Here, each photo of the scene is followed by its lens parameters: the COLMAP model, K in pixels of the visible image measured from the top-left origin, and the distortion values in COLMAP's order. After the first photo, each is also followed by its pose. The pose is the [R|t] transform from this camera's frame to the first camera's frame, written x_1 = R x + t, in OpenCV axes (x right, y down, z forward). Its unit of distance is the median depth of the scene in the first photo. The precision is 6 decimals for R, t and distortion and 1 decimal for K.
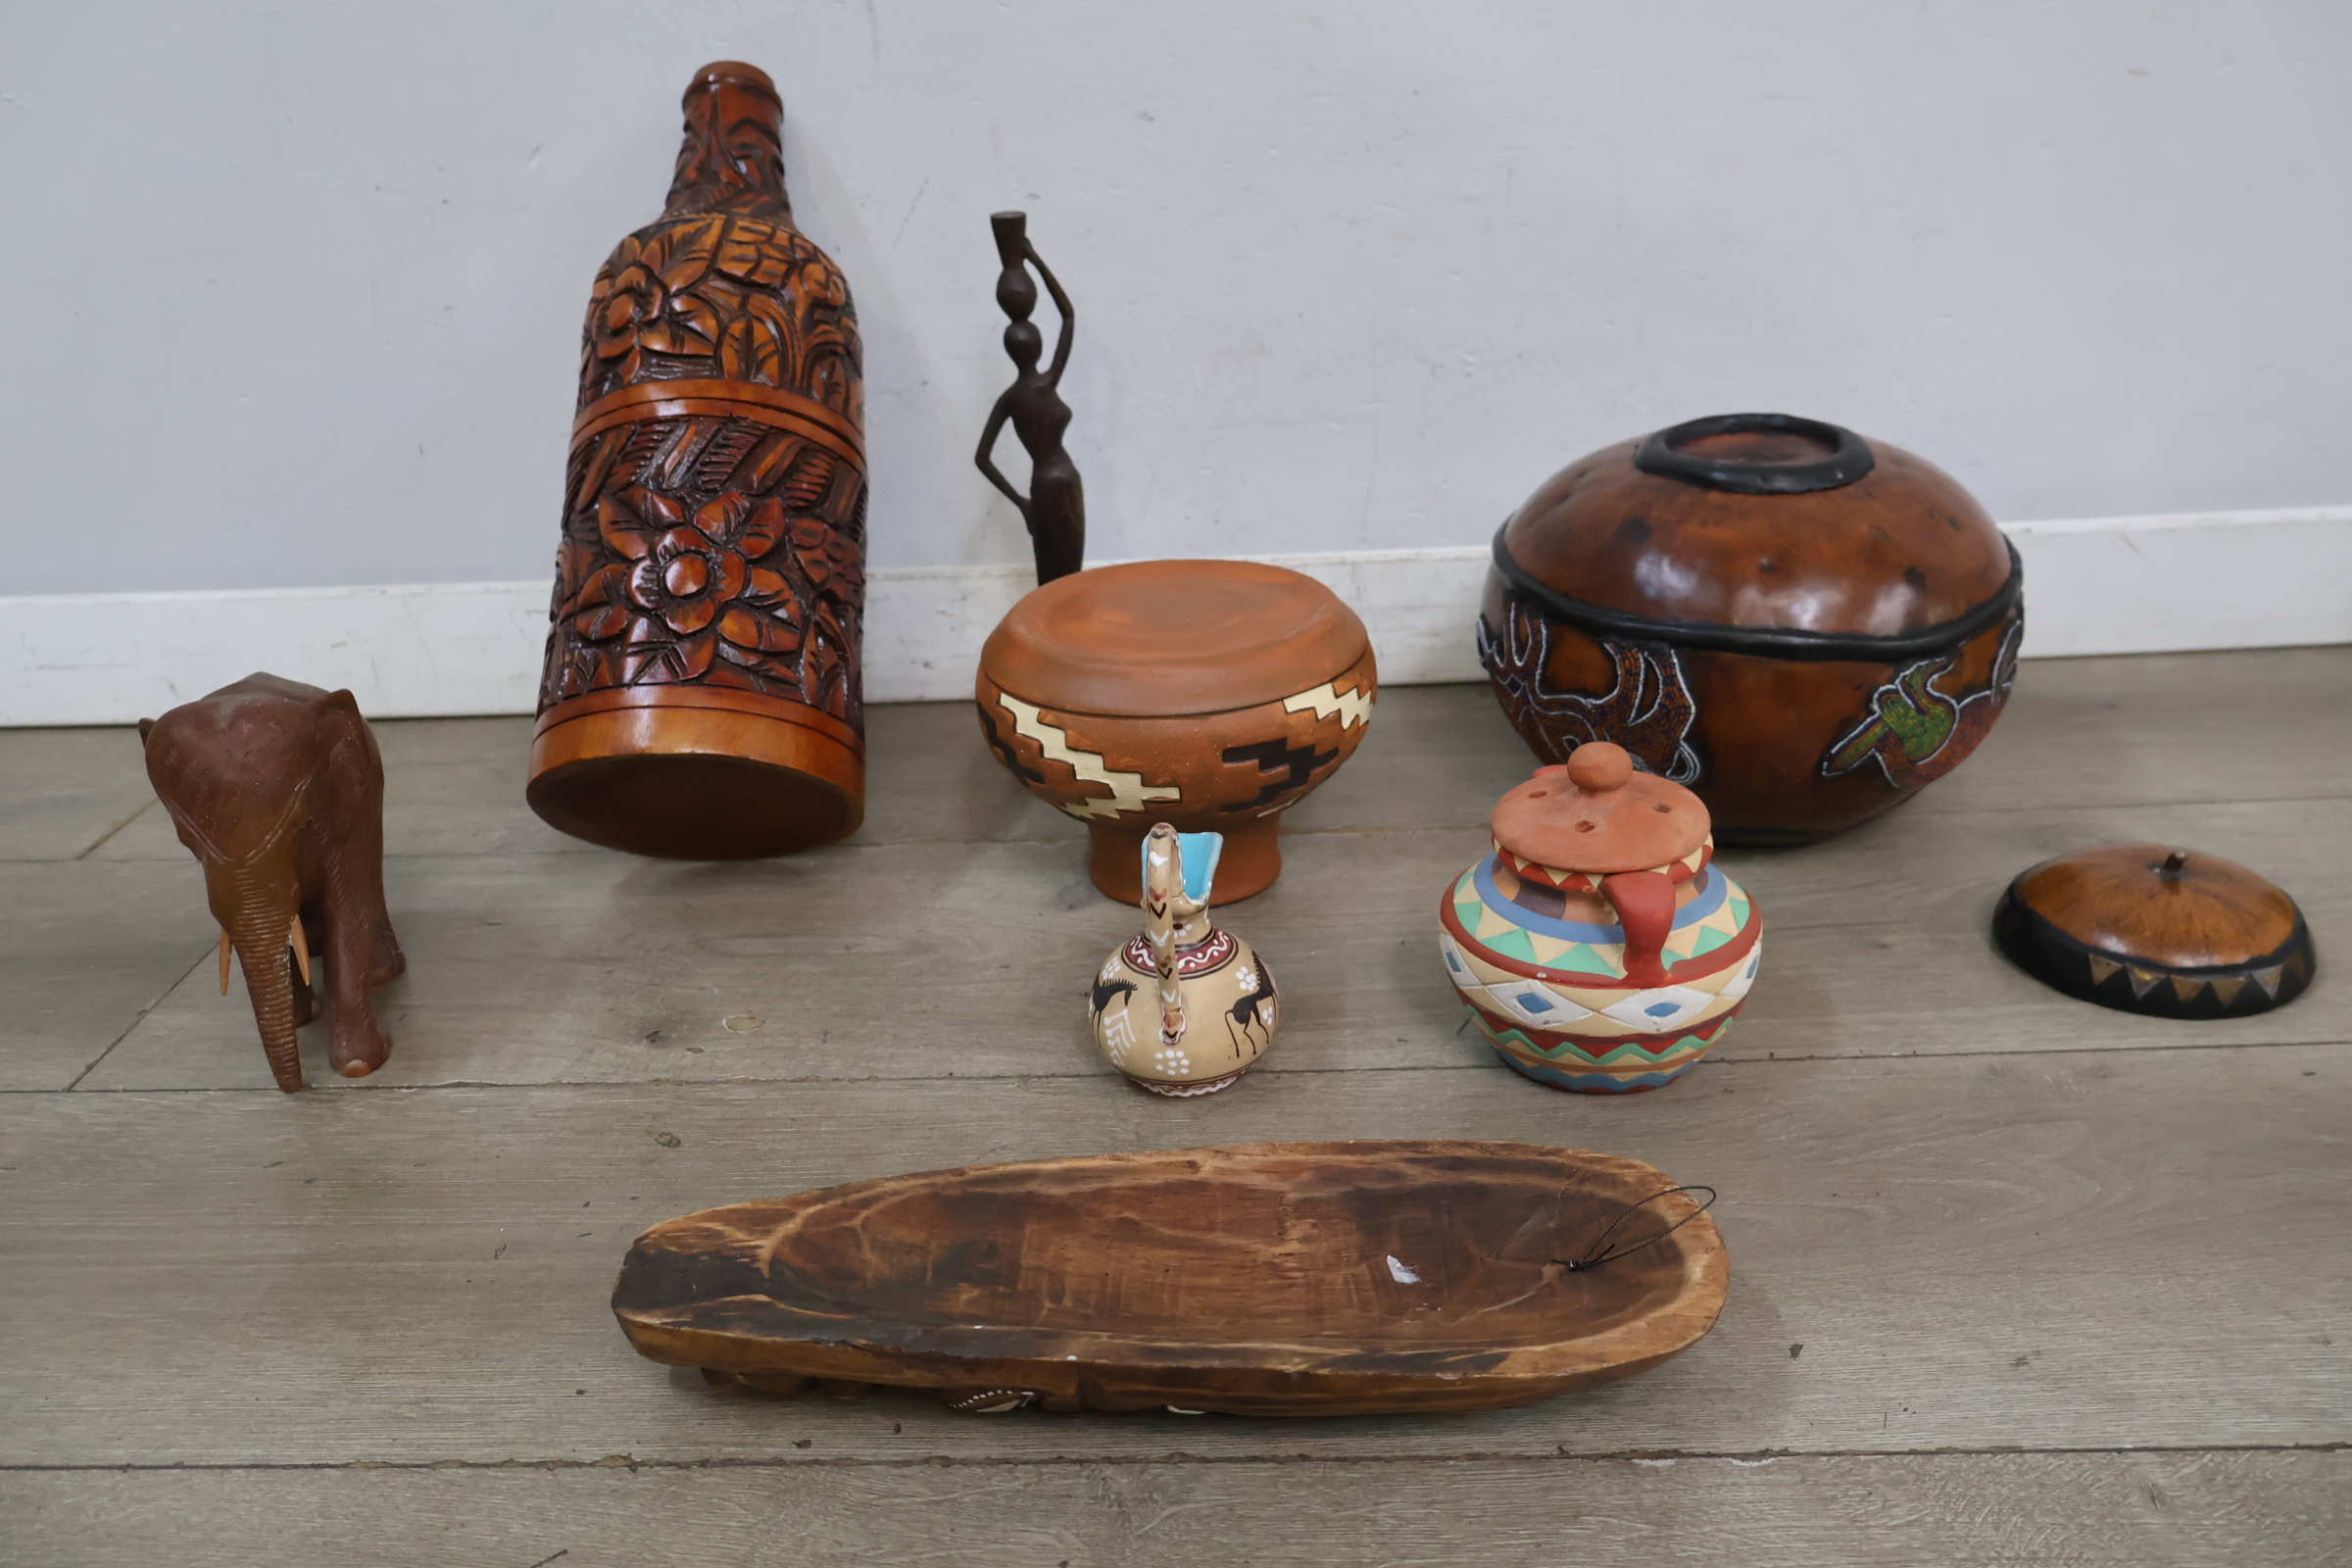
lens RADIAL K [[2109.9, 0, 1178.7], [0, 2109.9, 795.0], [0, 0, 1]] dist [0.014167, -0.000137]
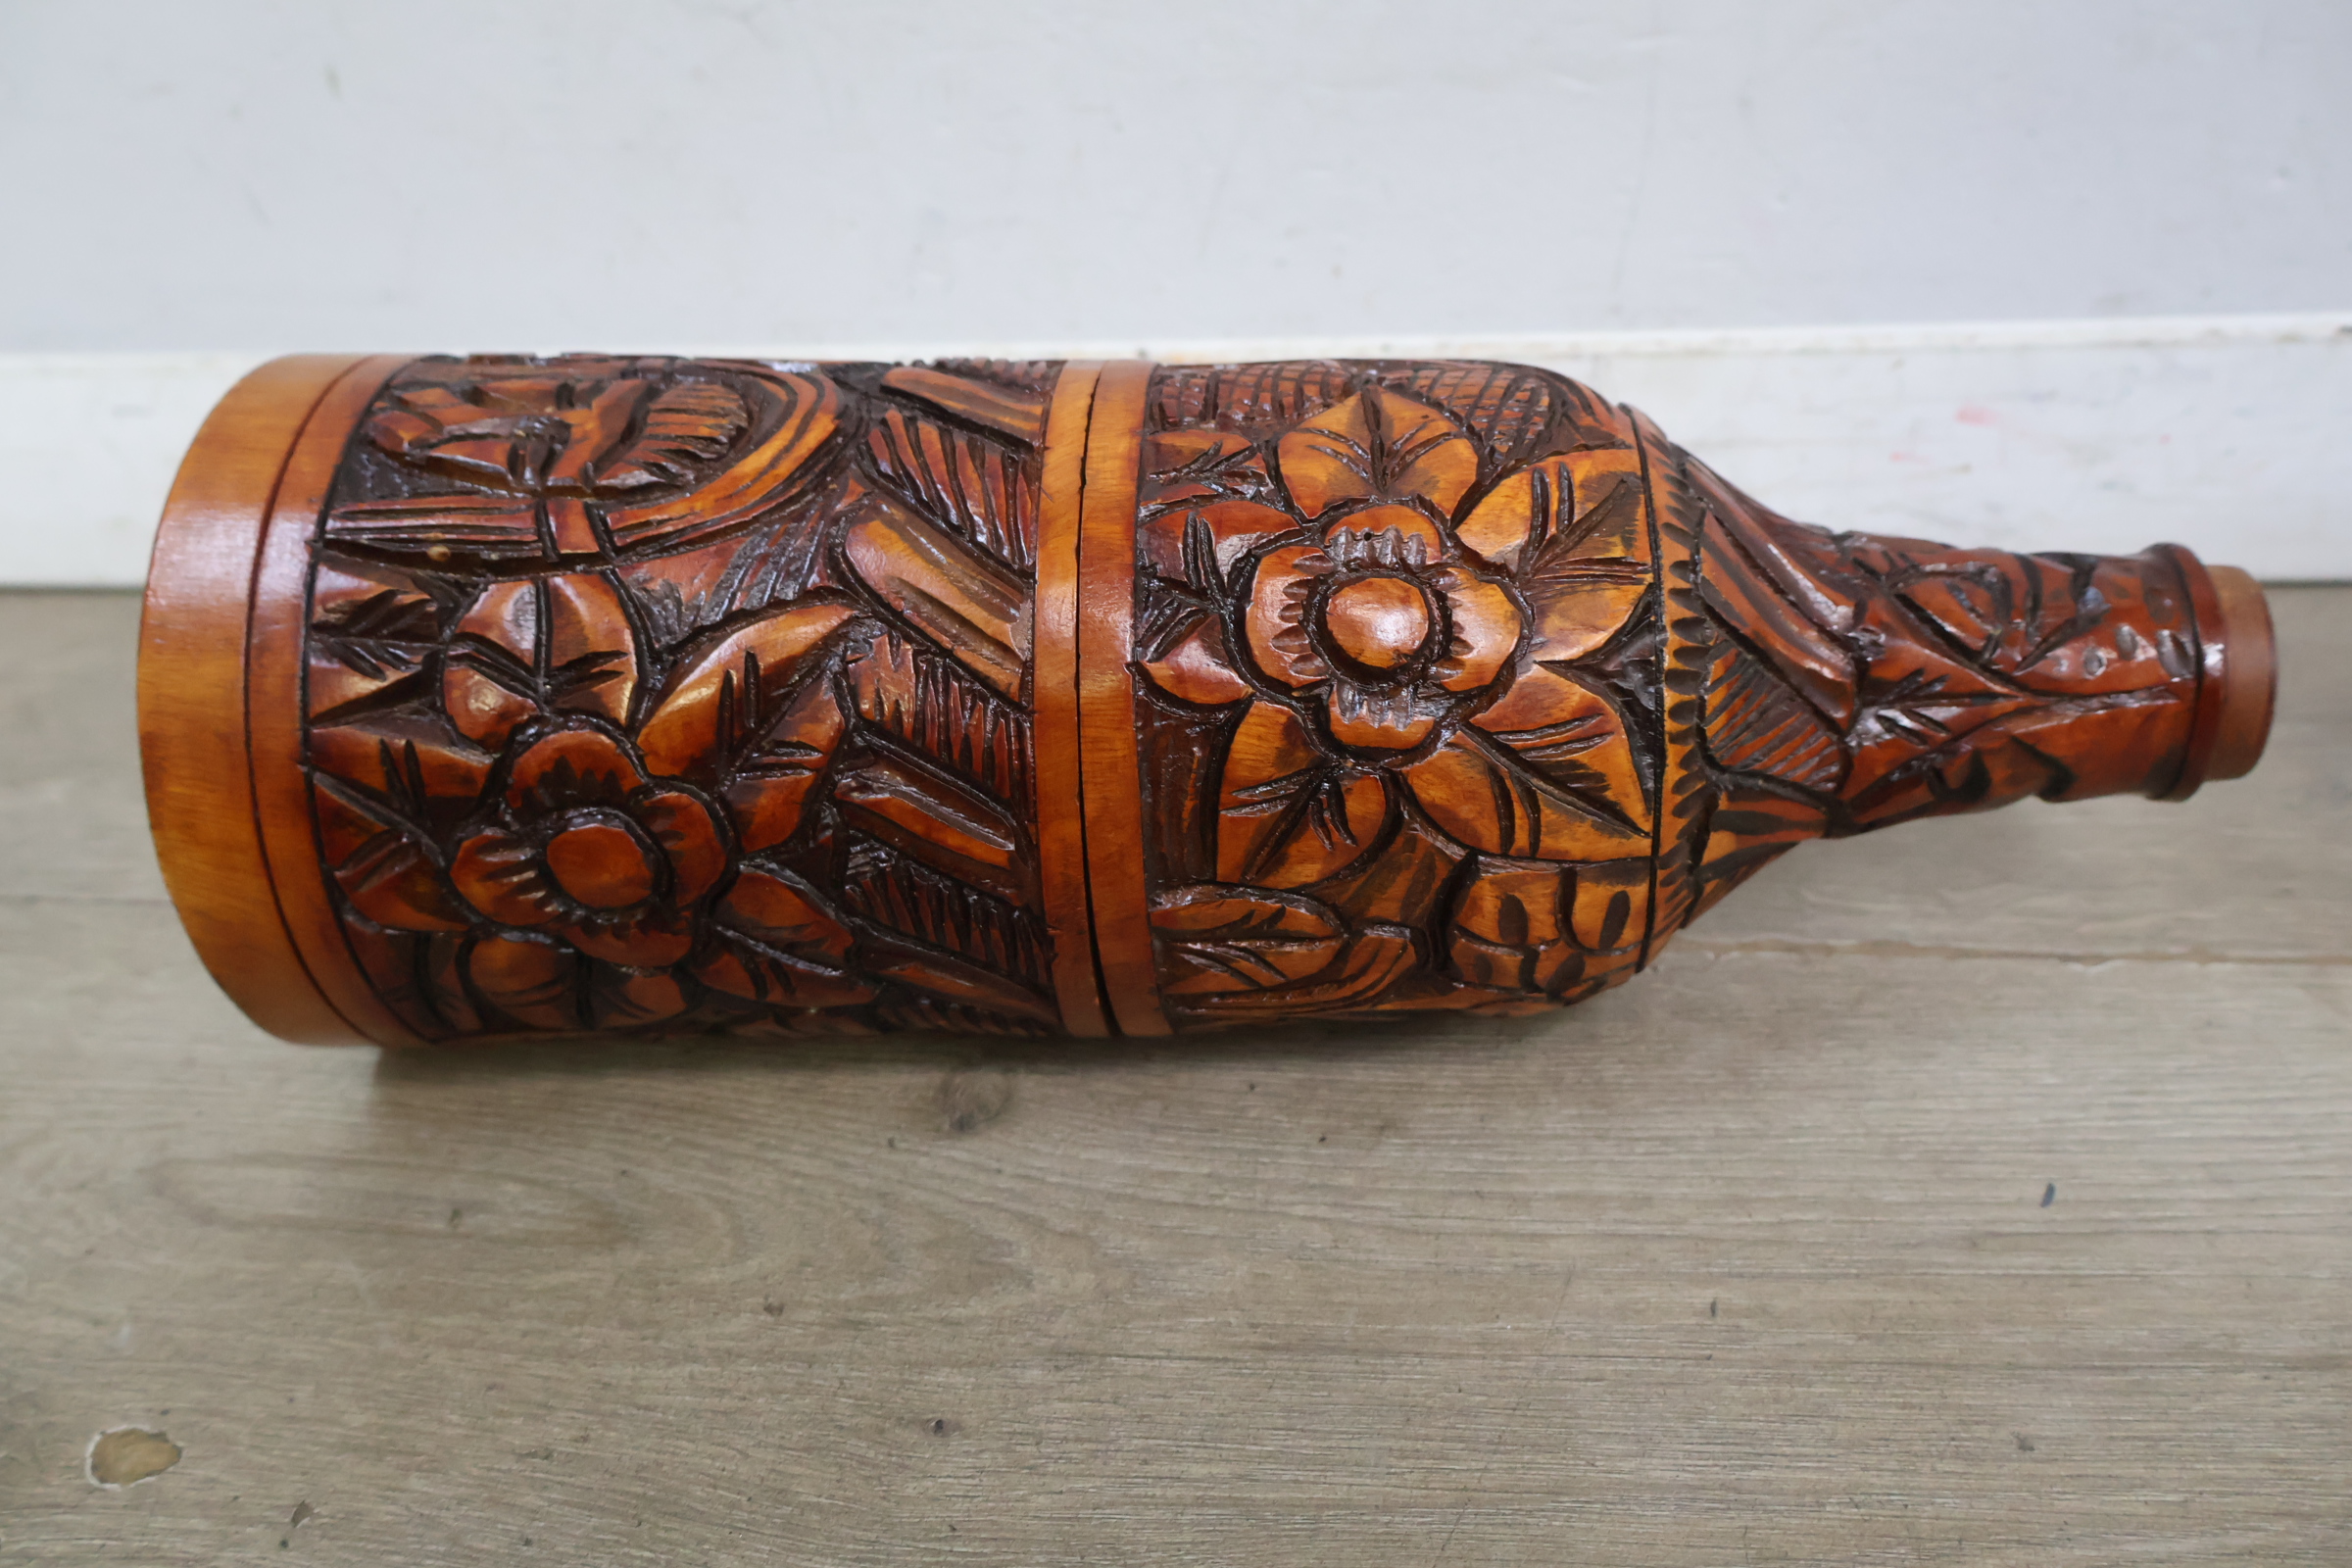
lens RADIAL K [[2109.9, 0, 1170.1], [0, 2109.9, 774.3], [0, 0, 1]] dist [0.014167, -0.000137]
pose [[0.996414, 0.036193, -0.076486, 0.030436], [-0.028067, 0.994101, 0.104768, -0.082547], [0.079826, -0.102245, 0.991551, 0.647081]]
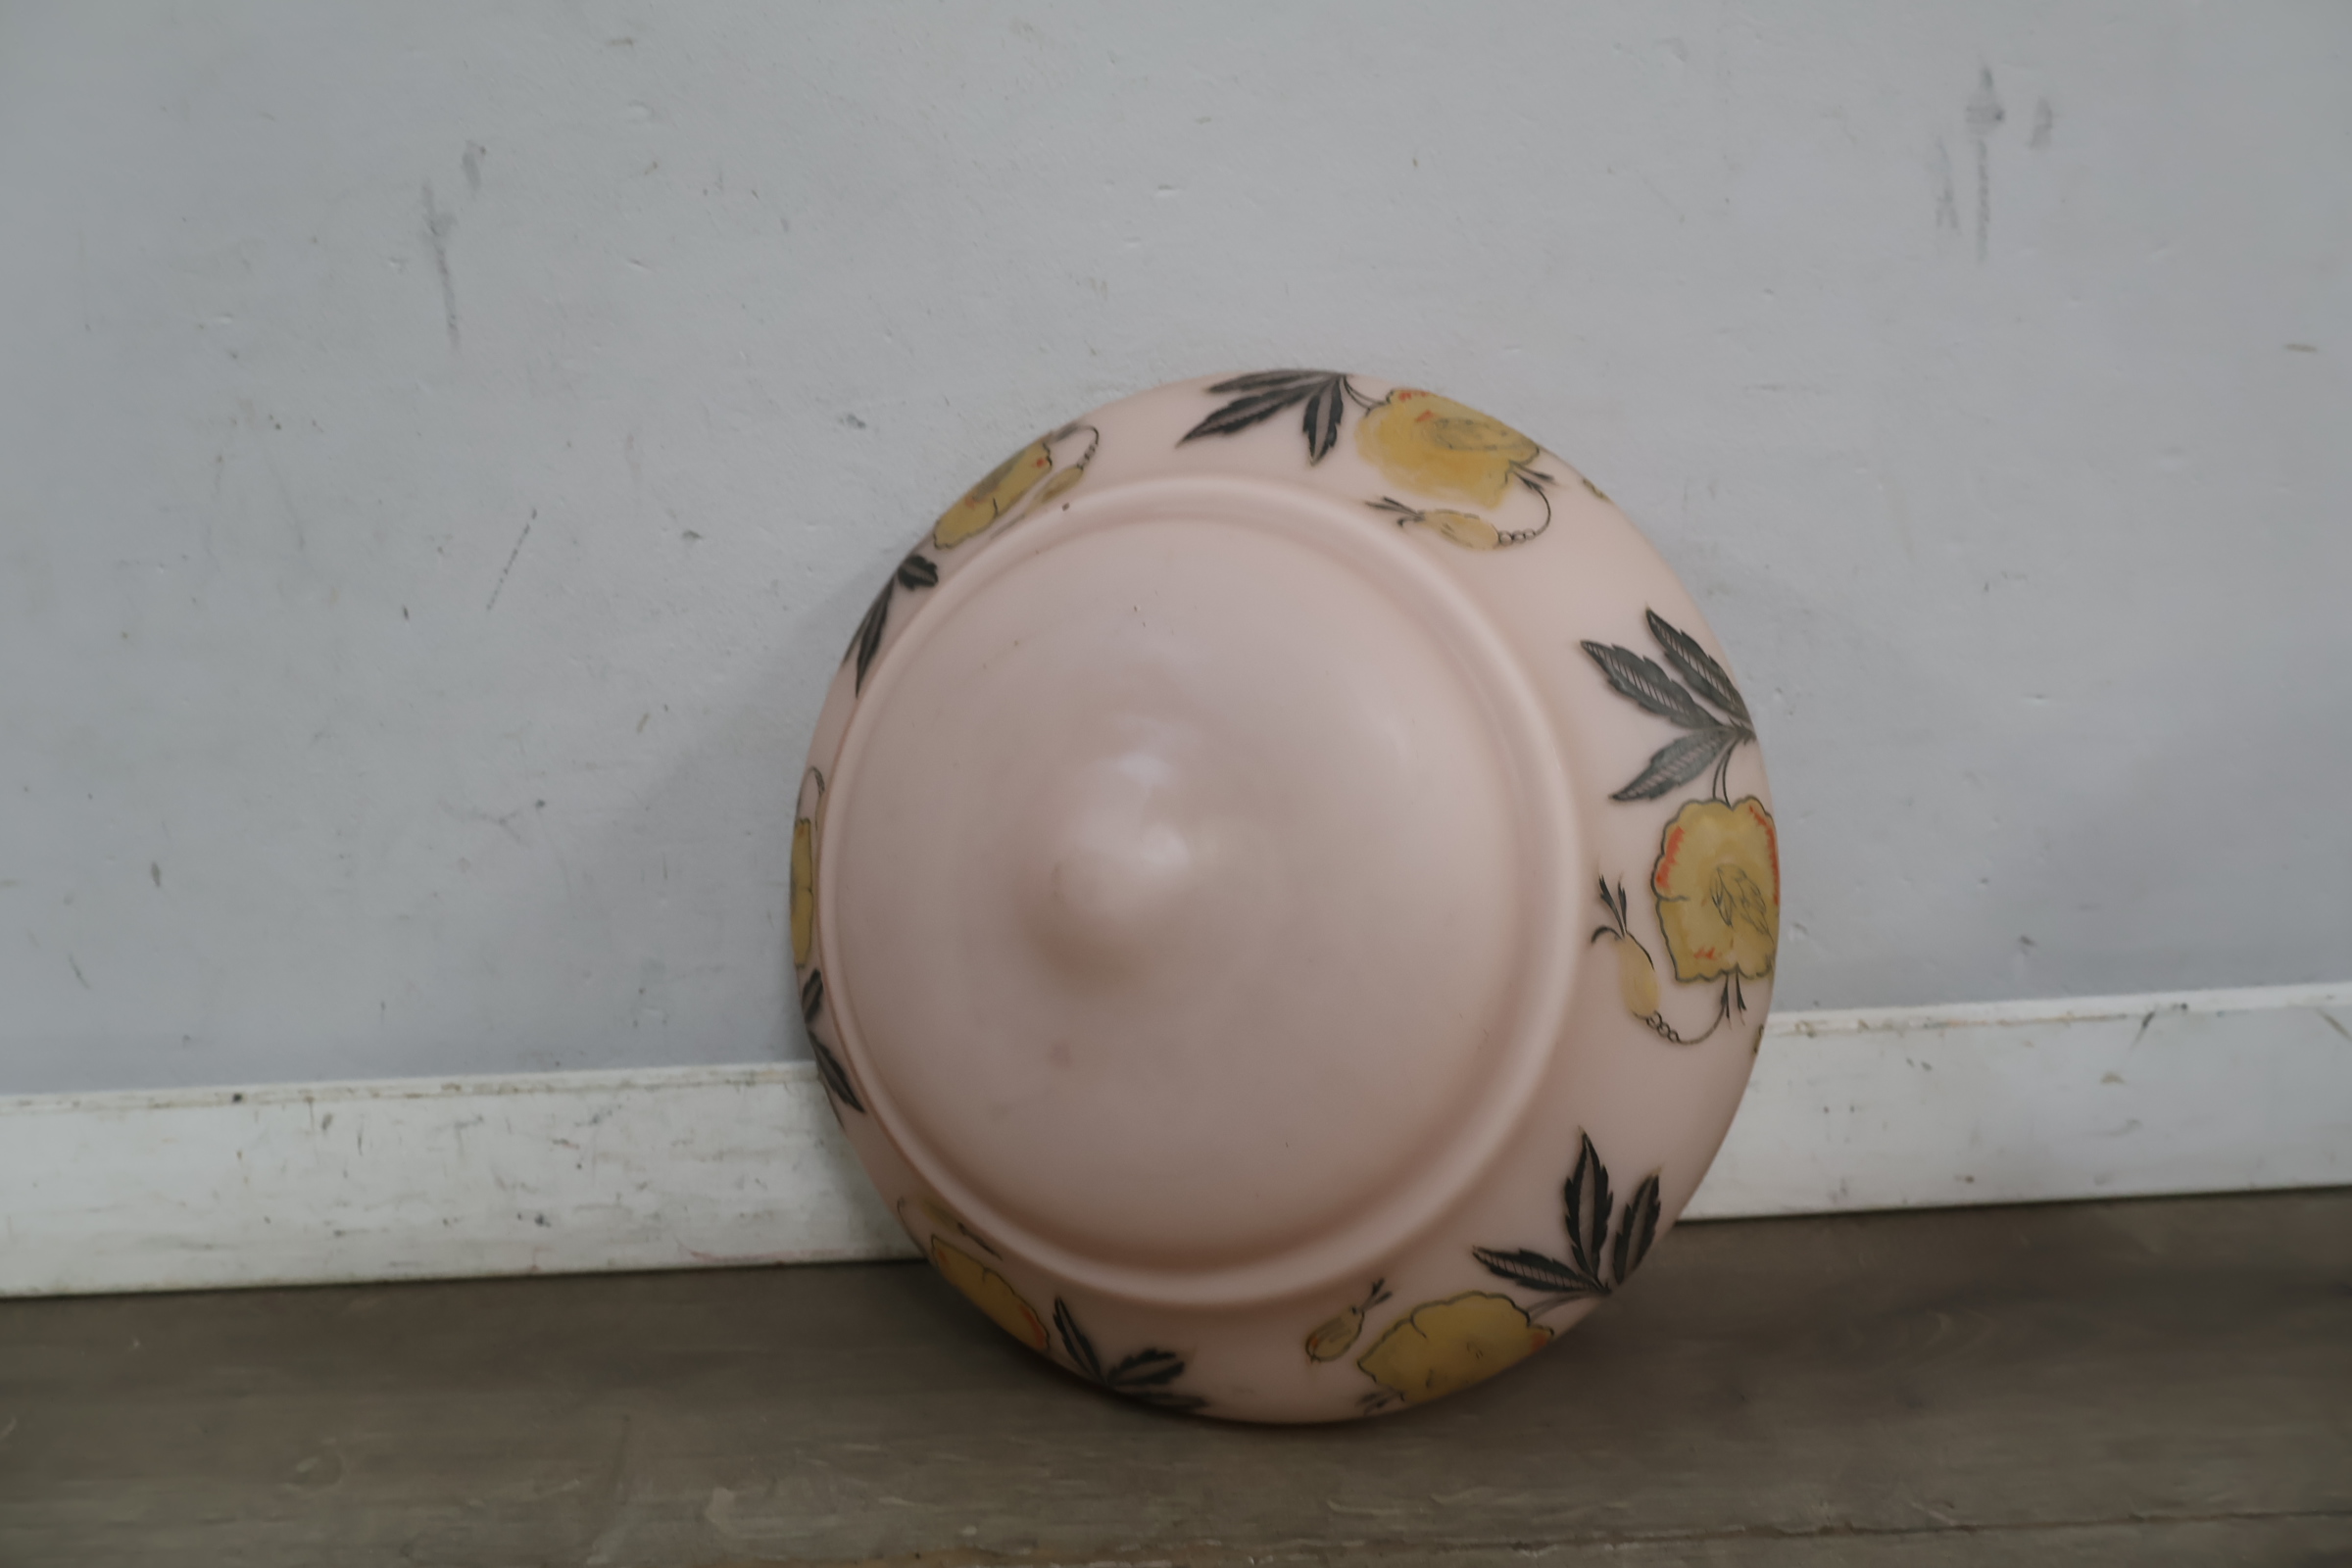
lens RADIAL K [[2109.9, 0, 1172.8], [0, 2109.9, 788.5], [0, 0, 1]] dist [0.014167, -0.000137]
pose [[0.999621, -0.009458, 0.025856, 0.090581], [0.013532, 0.986660, -0.162230, -0.122696], [-0.023977, 0.162518, 0.986414, 0.459605]]
